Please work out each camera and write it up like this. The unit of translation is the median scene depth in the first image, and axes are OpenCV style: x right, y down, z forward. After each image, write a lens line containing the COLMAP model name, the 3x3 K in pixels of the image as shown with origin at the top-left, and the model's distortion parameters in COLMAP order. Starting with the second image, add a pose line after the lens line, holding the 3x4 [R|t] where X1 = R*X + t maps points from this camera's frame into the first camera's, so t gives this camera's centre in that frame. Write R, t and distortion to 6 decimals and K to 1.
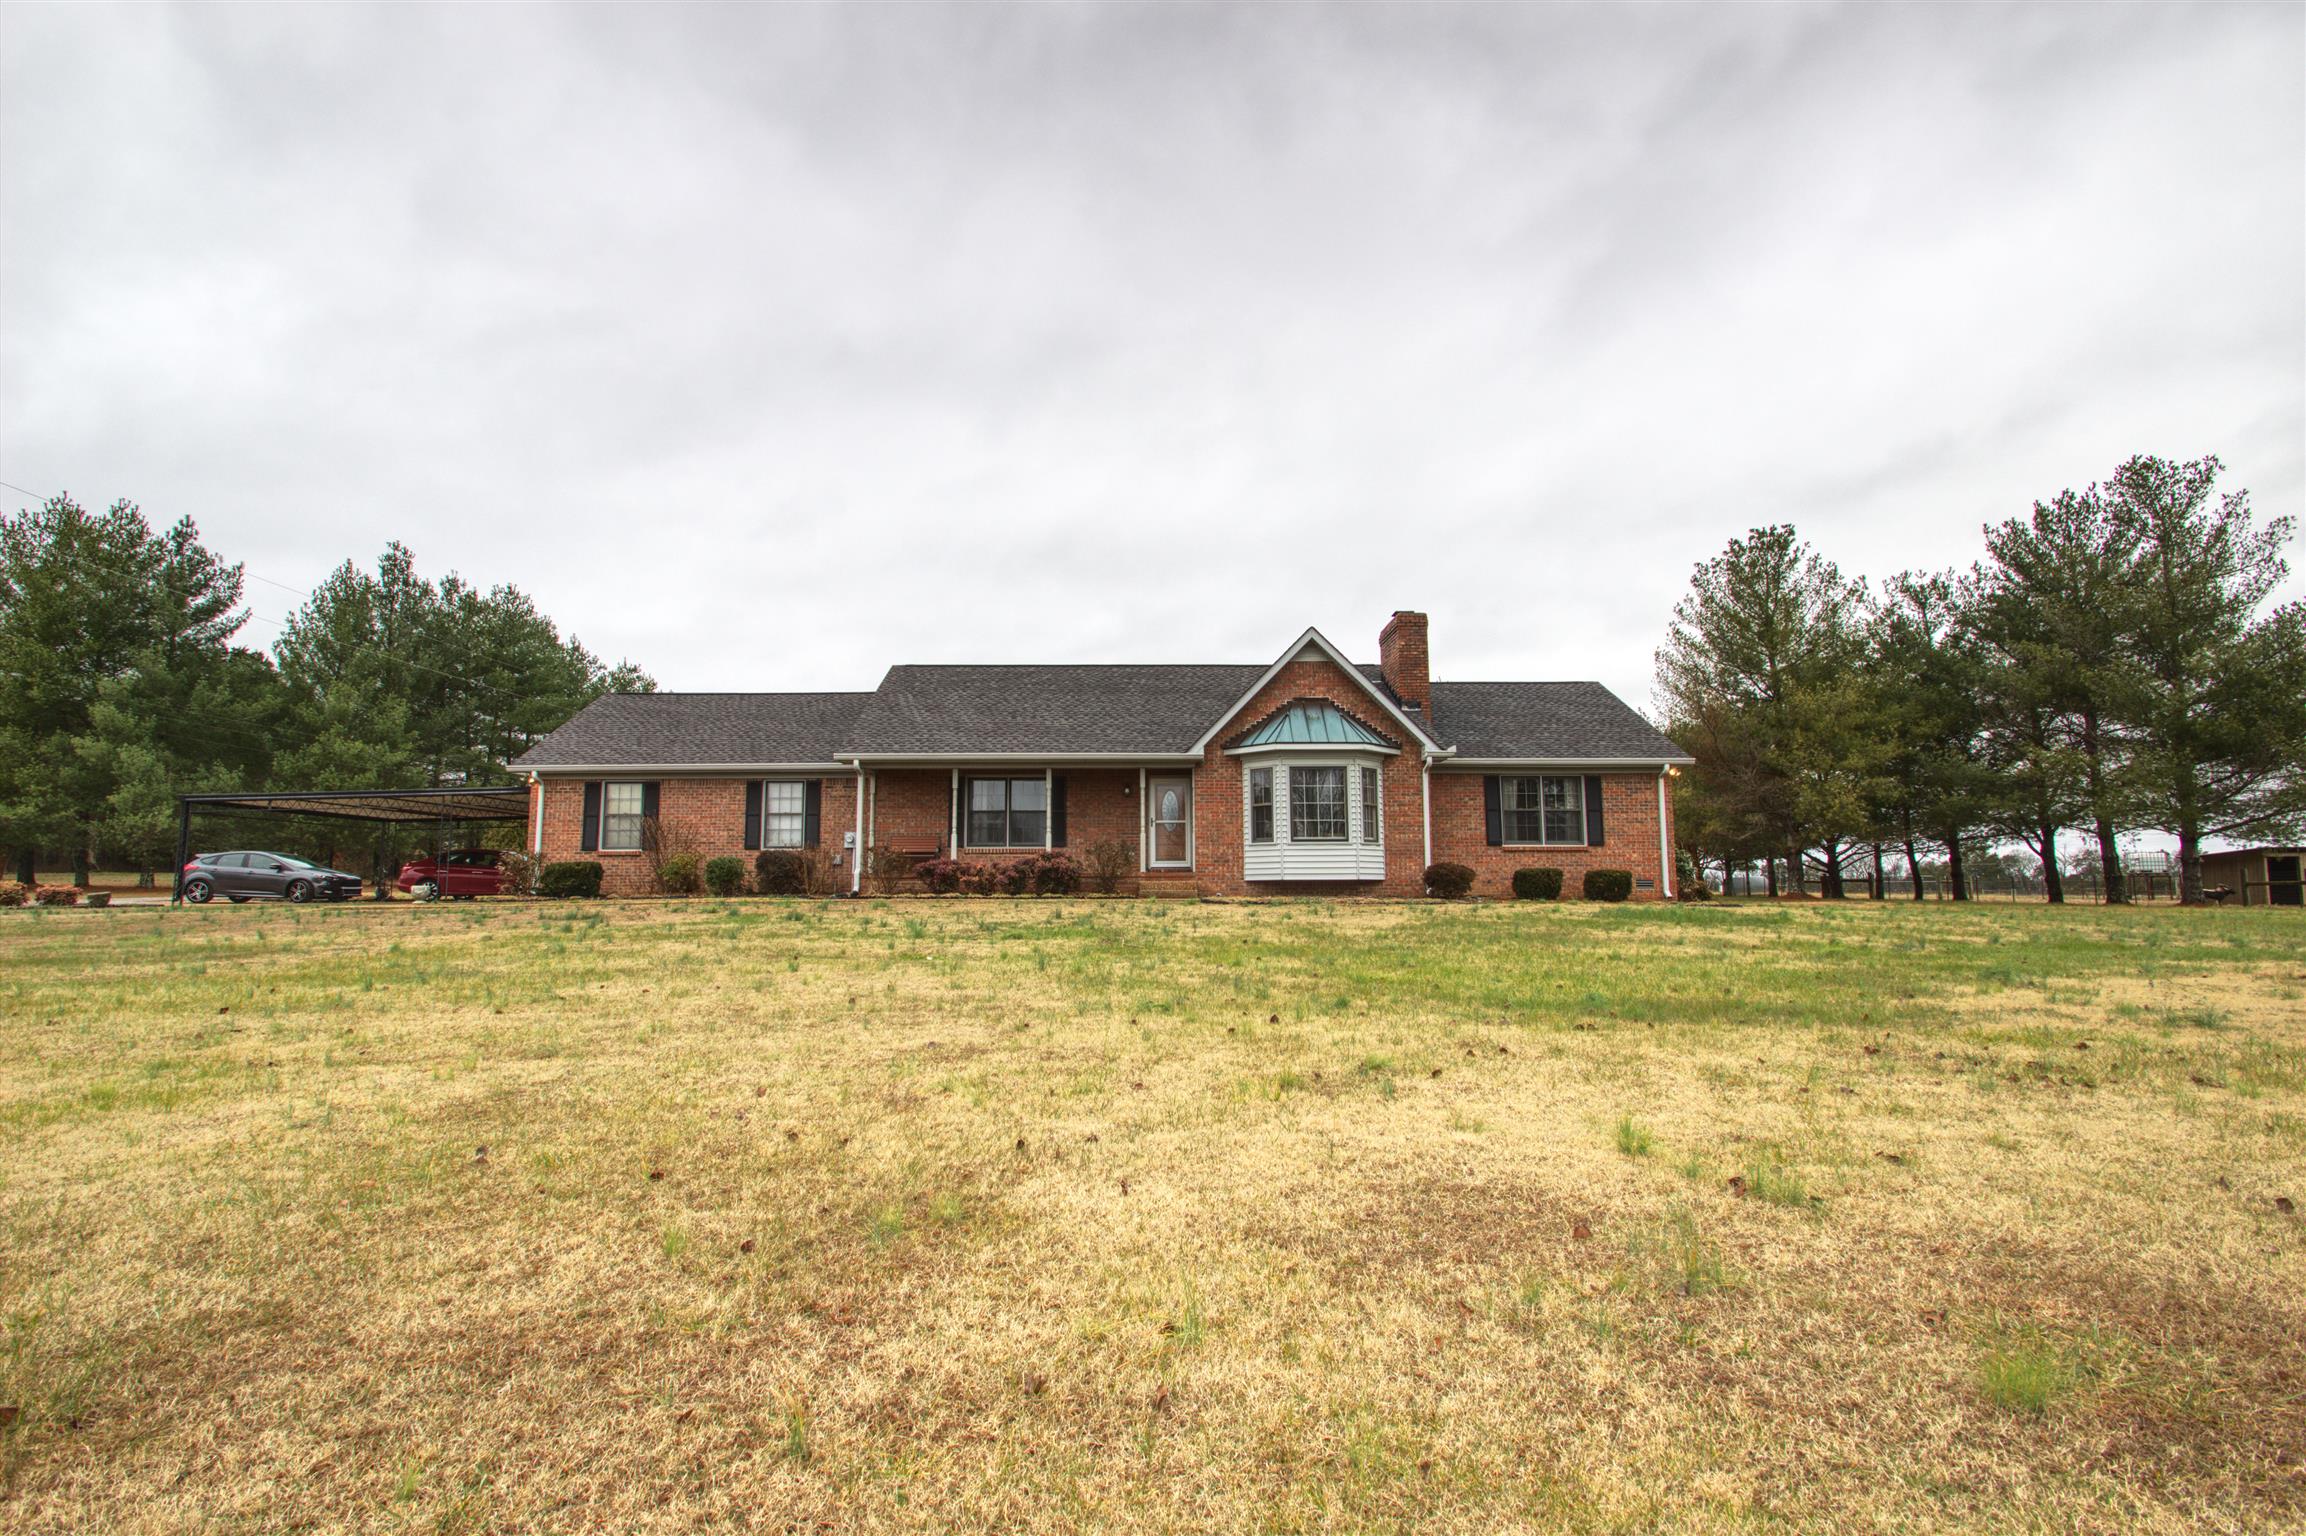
lens RADIAL K [[1101.2, 0, 1140.6], [0, 1101.2, 773.1], [0, 0, 1]] dist [0.003446, -0.012841]
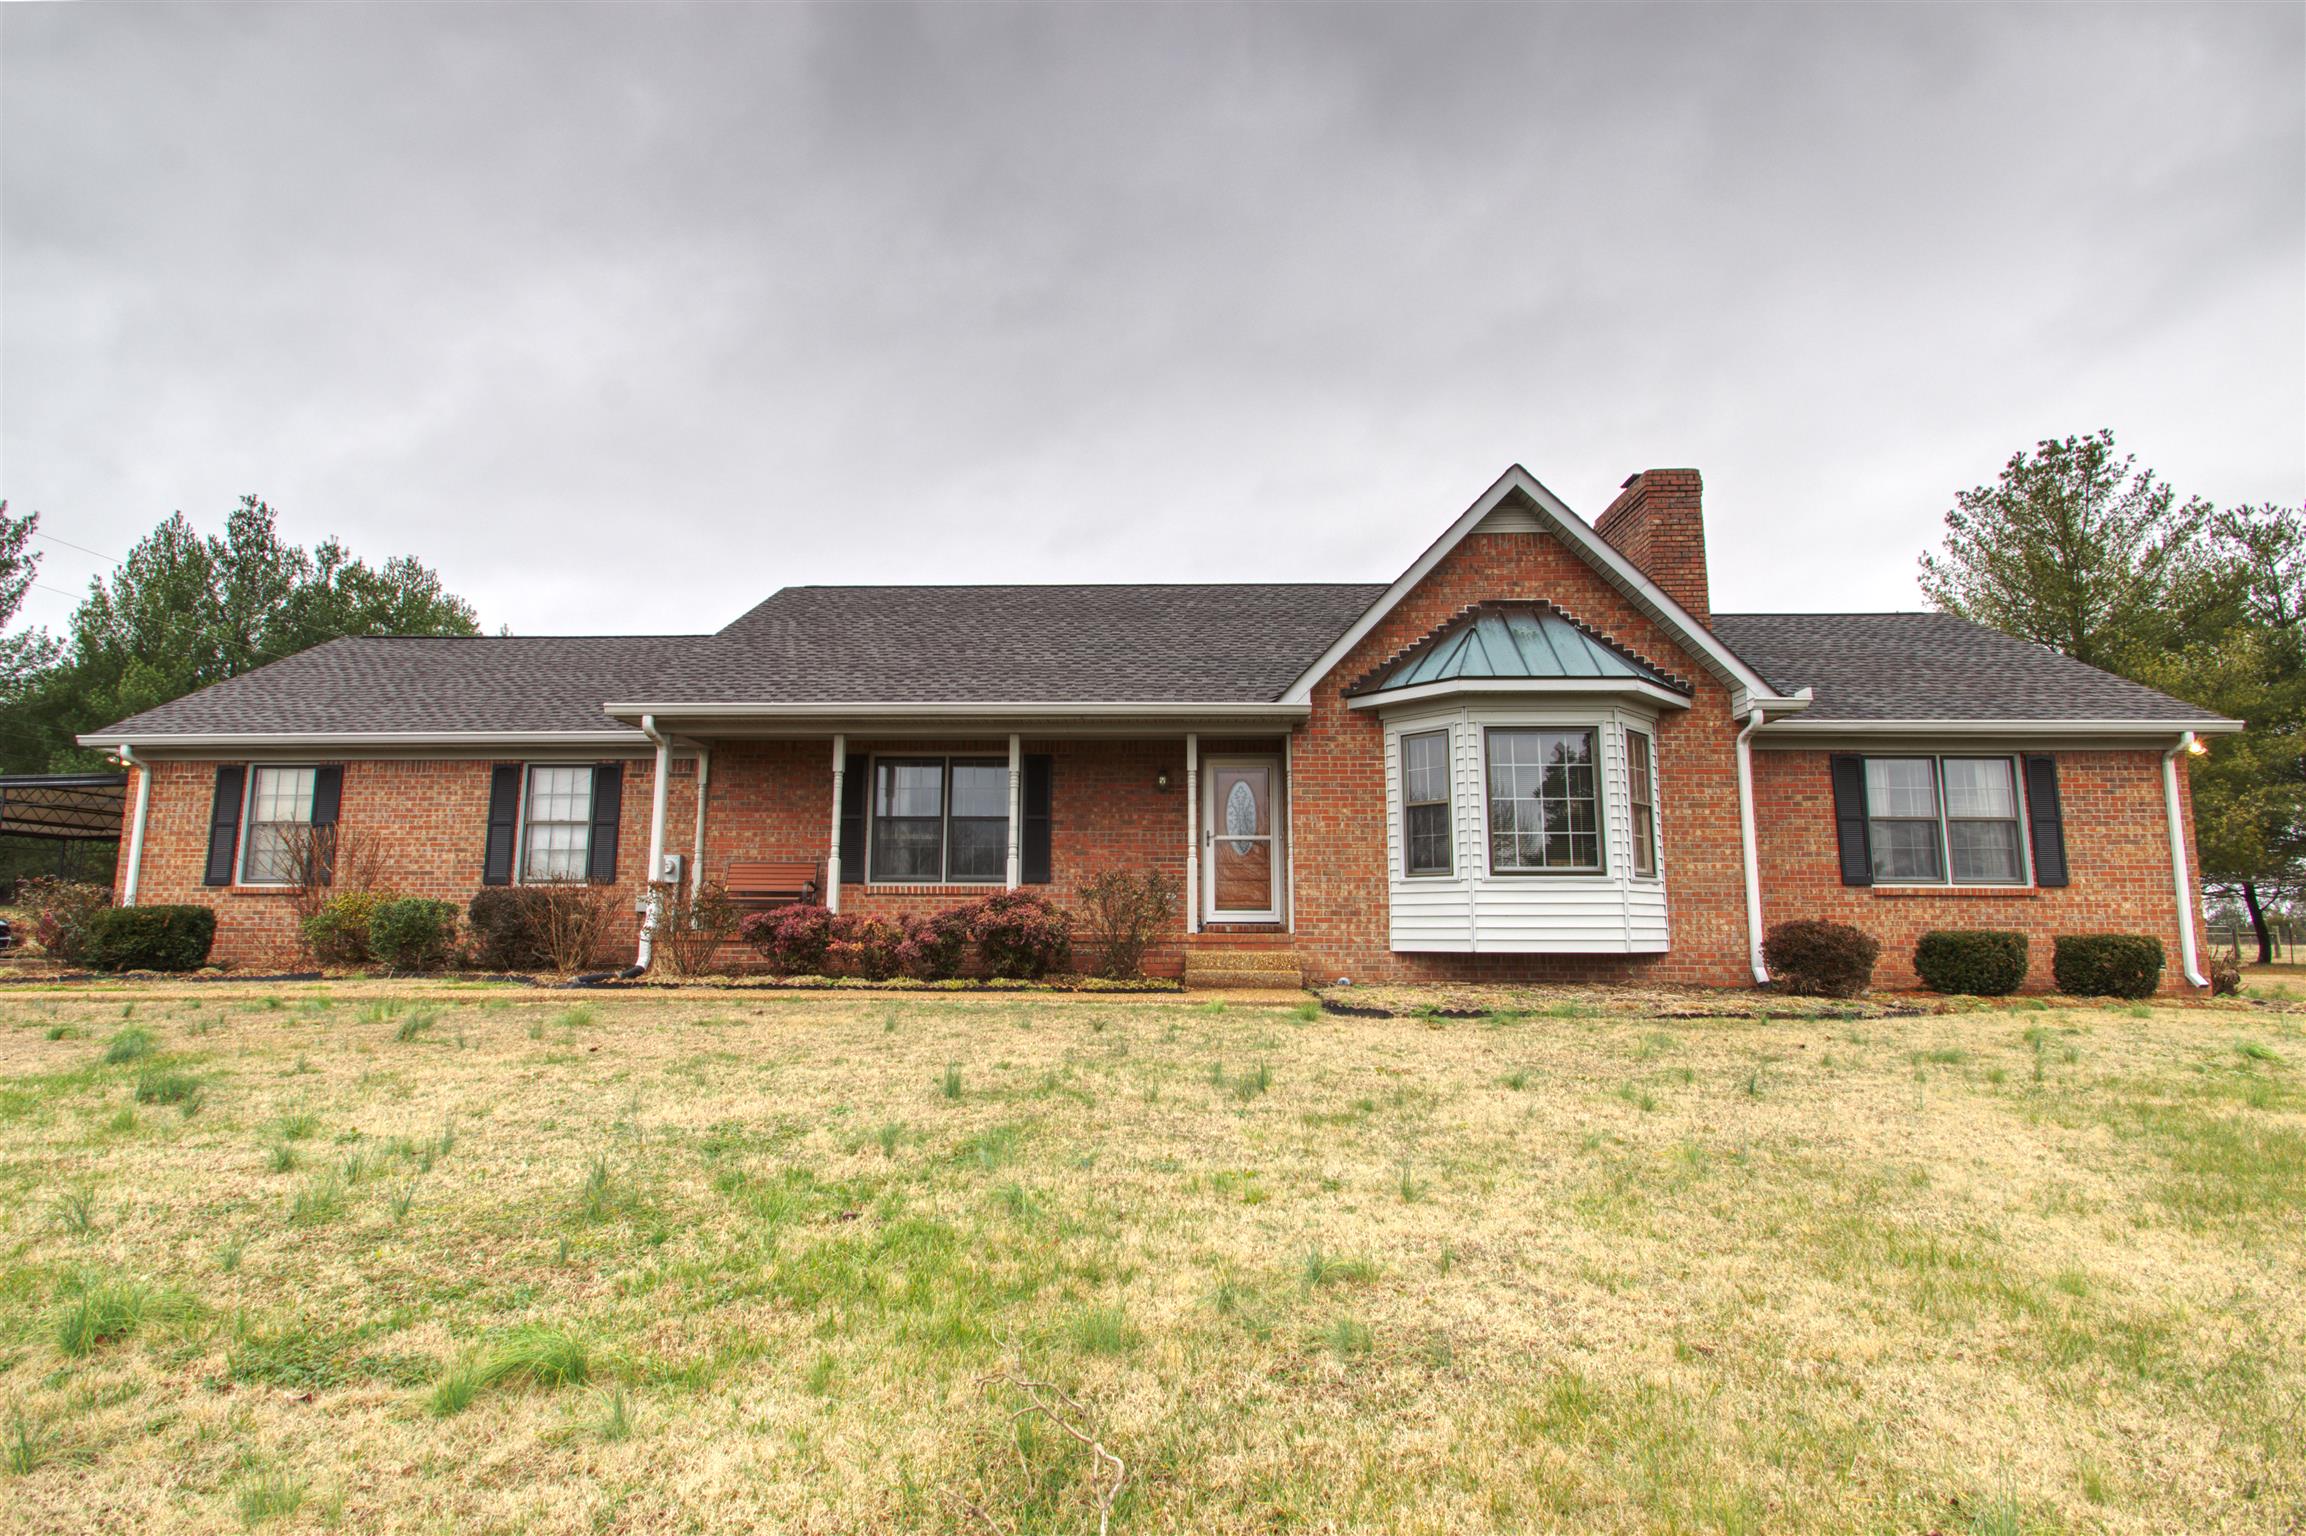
lens RADIAL K [[1101.2, 0, 1140.6], [0, 1101.2, 773.1], [0, 0, 1]] dist [0.003446, -0.012841]
pose [[0.999276, 0.001692, -0.038014, -0.002537], [-0.002940, 0.999457, -0.032808, 0.030443], [0.037938, 0.032896, 0.998738, 0.460630]]
